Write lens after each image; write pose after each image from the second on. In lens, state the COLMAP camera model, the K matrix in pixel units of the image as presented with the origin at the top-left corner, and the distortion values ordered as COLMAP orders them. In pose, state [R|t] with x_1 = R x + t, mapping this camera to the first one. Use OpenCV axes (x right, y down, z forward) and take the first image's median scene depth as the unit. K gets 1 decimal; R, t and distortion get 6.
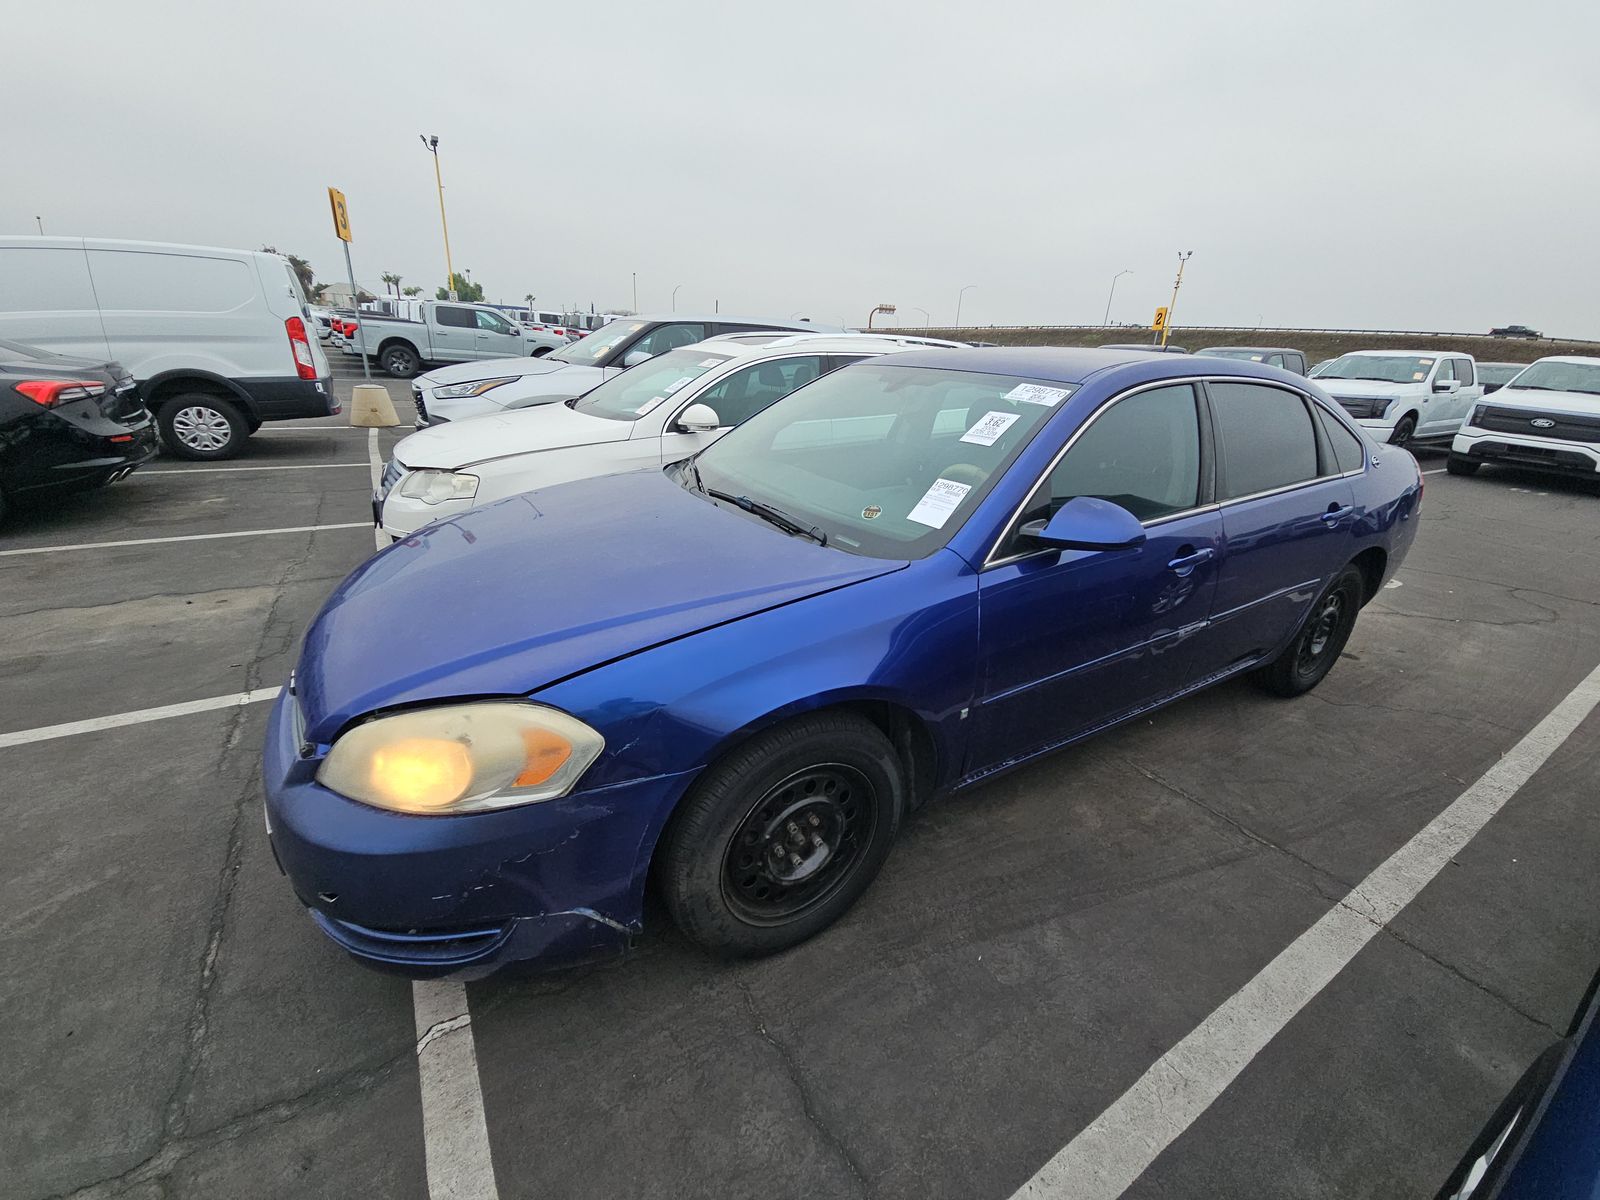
lens RADIAL K [[646.7, 0, 805.8], [0, 646.7, 601.8], [0, 0, 1]] dist [0.000276, -0.000183]
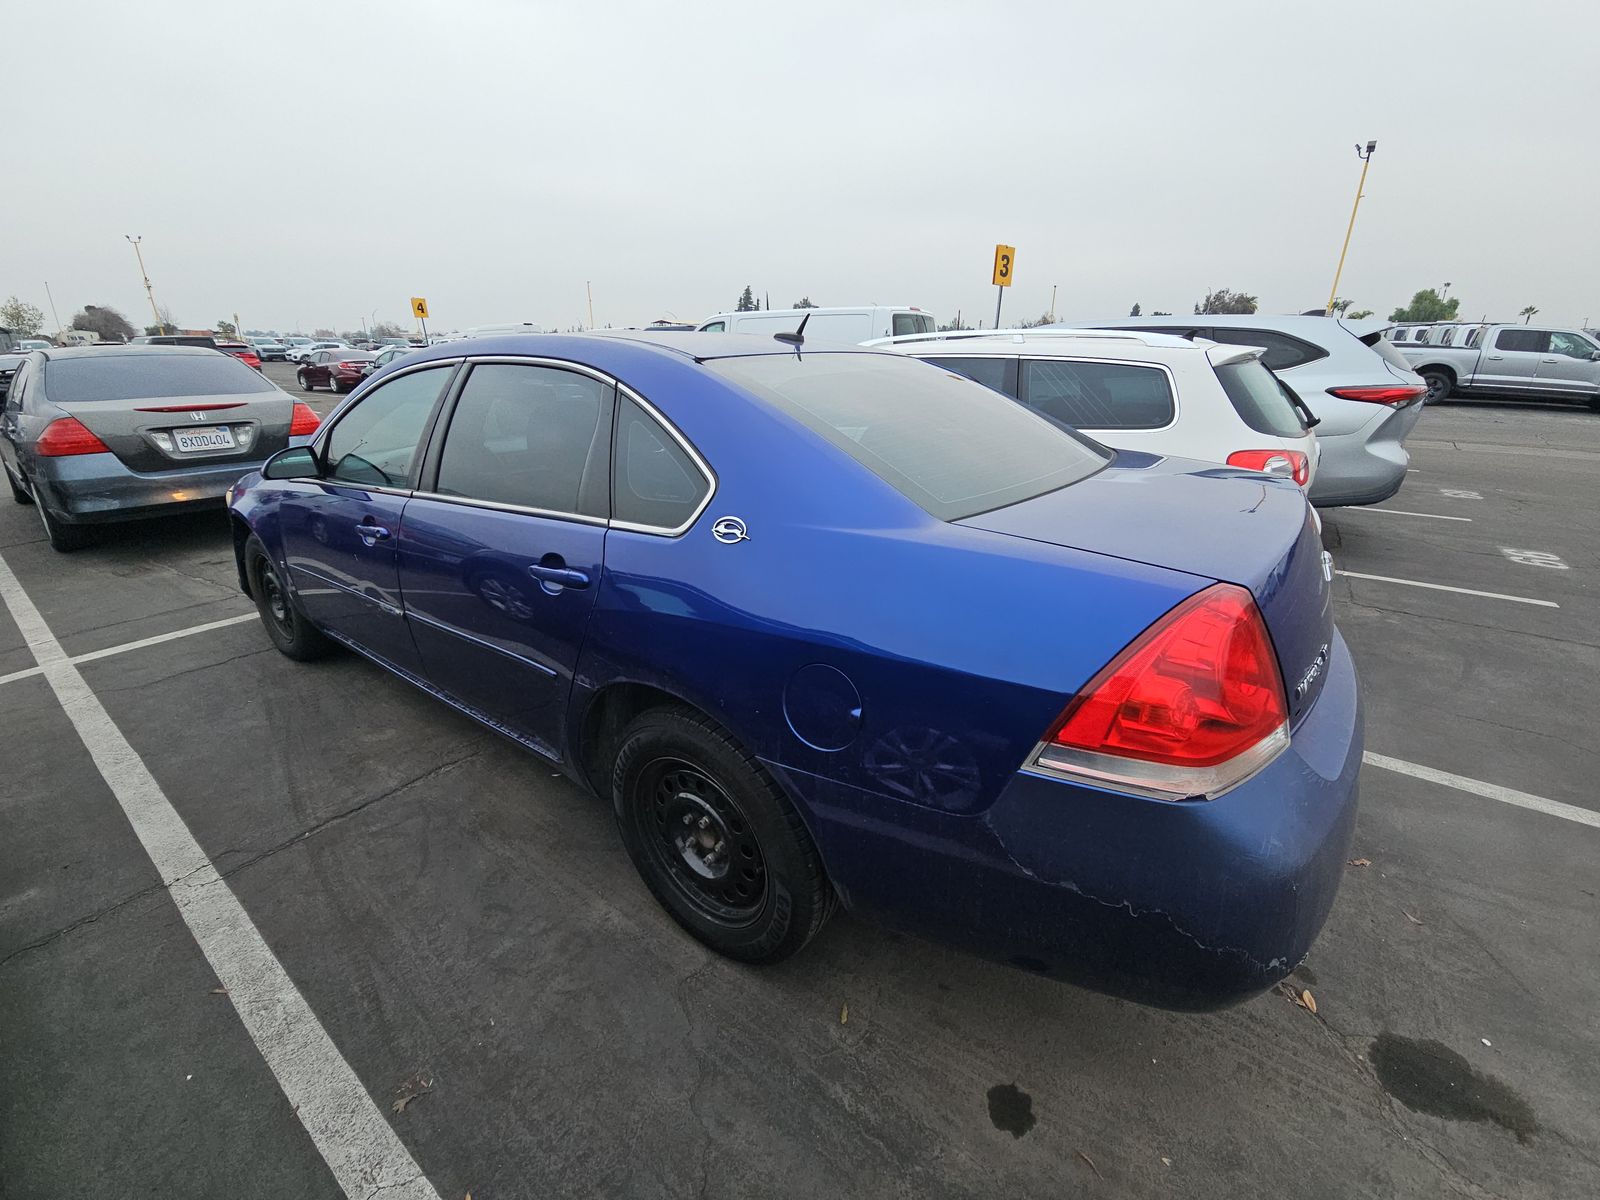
lens RADIAL K [[646.7, 0, 805.8], [0, 646.7, 601.8], [0, 0, 1]] dist [0.000276, -0.000183]
pose [[0.378098, 0.299274, -0.876058, 1.747358], [-0.334252, 0.926604, 0.172282, -0.371681], [0.863318, 0.227685, 0.450380, 1.120511]]
